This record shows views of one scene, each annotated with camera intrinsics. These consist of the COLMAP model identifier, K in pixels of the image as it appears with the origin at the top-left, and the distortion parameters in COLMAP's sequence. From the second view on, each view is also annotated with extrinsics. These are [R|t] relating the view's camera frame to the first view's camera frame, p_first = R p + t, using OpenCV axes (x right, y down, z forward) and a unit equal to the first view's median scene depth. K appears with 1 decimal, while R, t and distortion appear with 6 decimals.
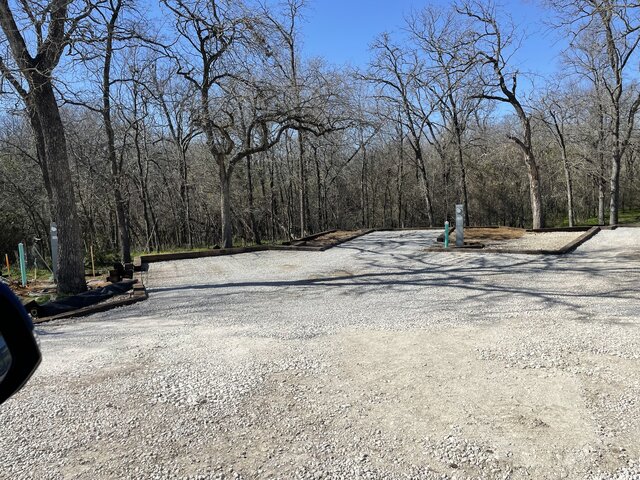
lens RADIAL K [[491.8, 0, 322.0], [0, 491.8, 241.4], [0, 0, 1]] dist [0.088309, -0.132618]
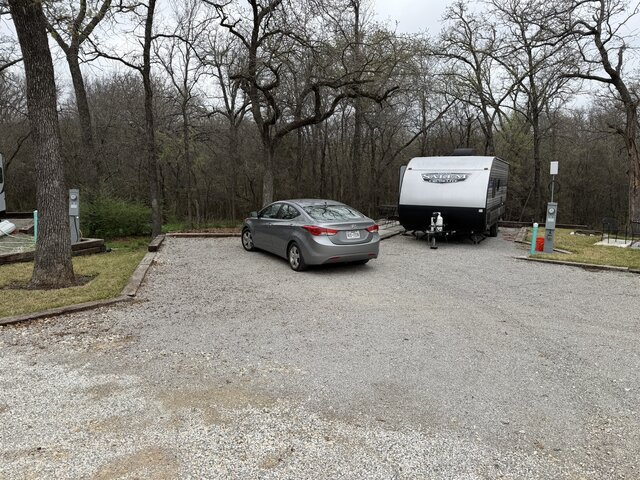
lens RADIAL K [[444.2, 0, 320.7], [0, 444.2, 239.2], [0, 0, 1]] dist [0.004035, 0.001816]
pose [[0.992180, 0.080690, -0.095225, -0.015833], [-0.076410, 0.995932, 0.047767, -0.017233], [0.098692, -0.040118, 0.994309, 0.204940]]
